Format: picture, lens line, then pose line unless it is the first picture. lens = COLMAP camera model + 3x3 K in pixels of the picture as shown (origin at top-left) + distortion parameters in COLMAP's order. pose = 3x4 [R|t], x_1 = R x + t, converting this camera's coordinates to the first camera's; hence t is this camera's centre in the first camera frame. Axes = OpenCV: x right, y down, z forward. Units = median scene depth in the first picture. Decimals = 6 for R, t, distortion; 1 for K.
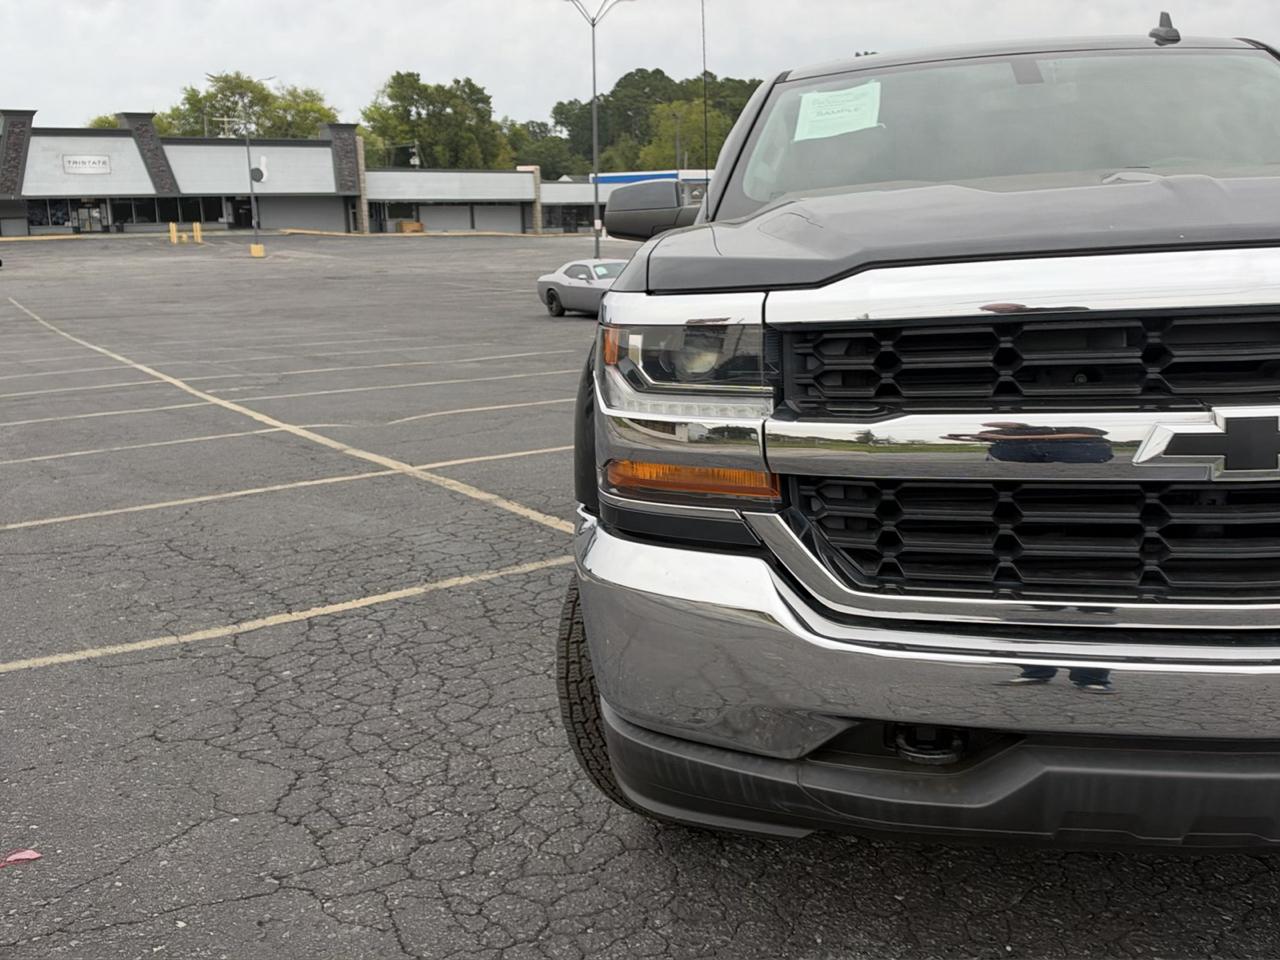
lens RADIAL K [[1172.7, 0, 640.0], [0, 1172.7, 480.0], [0, 0, 1]] dist [0.144678, -0.310680]
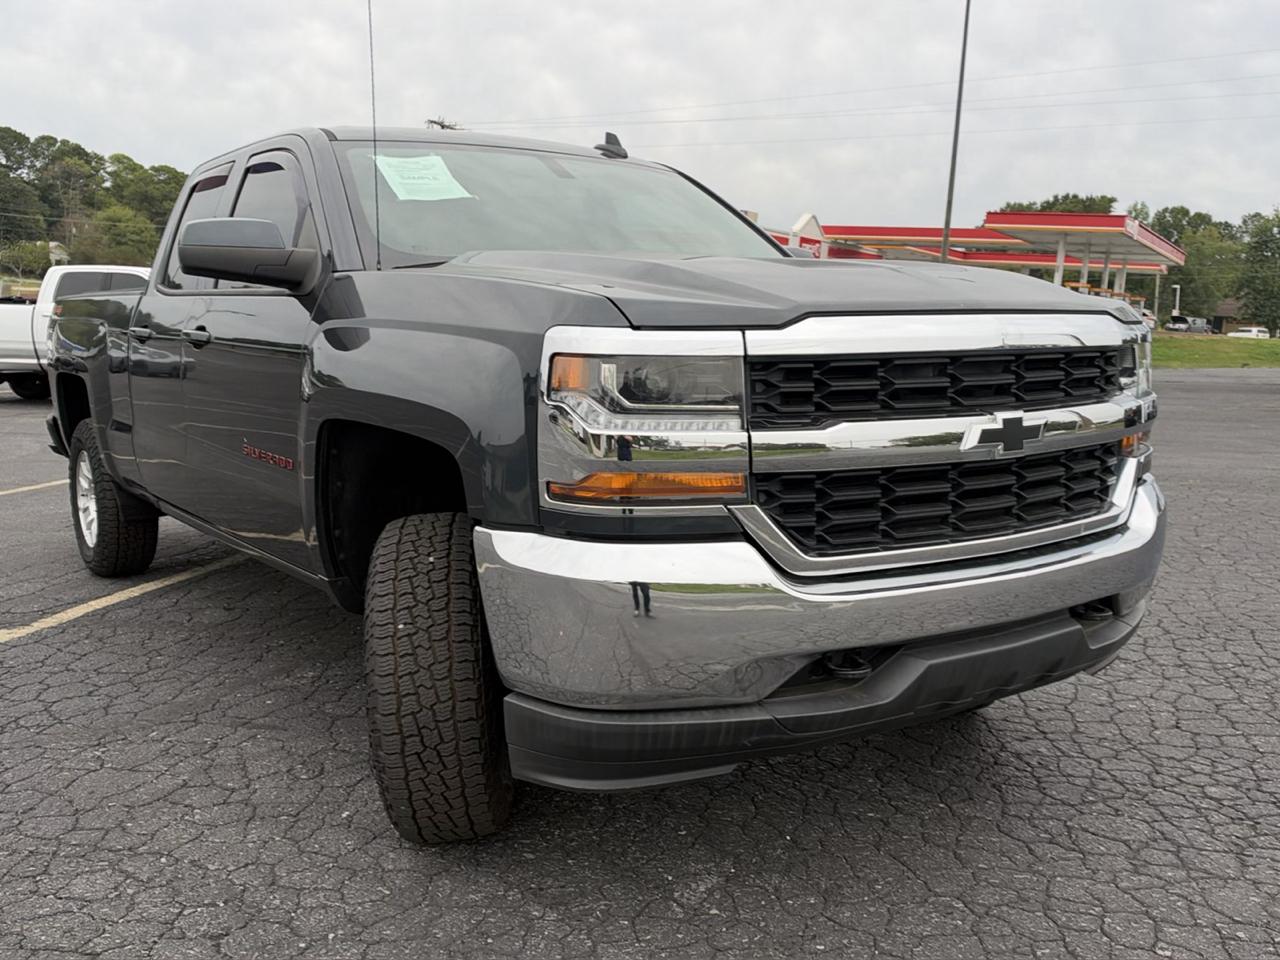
lens RADIAL K [[1172.7, 0, 640.0], [0, 1172.7, 480.0], [0, 0, 1]] dist [0.144678, -0.310680]
pose [[0.718164, -0.049280, 0.694127, -0.833703], [0.090159, 0.995671, -0.022592, 0.018857], [-0.690008, 0.078807, 0.719498, 0.168375]]
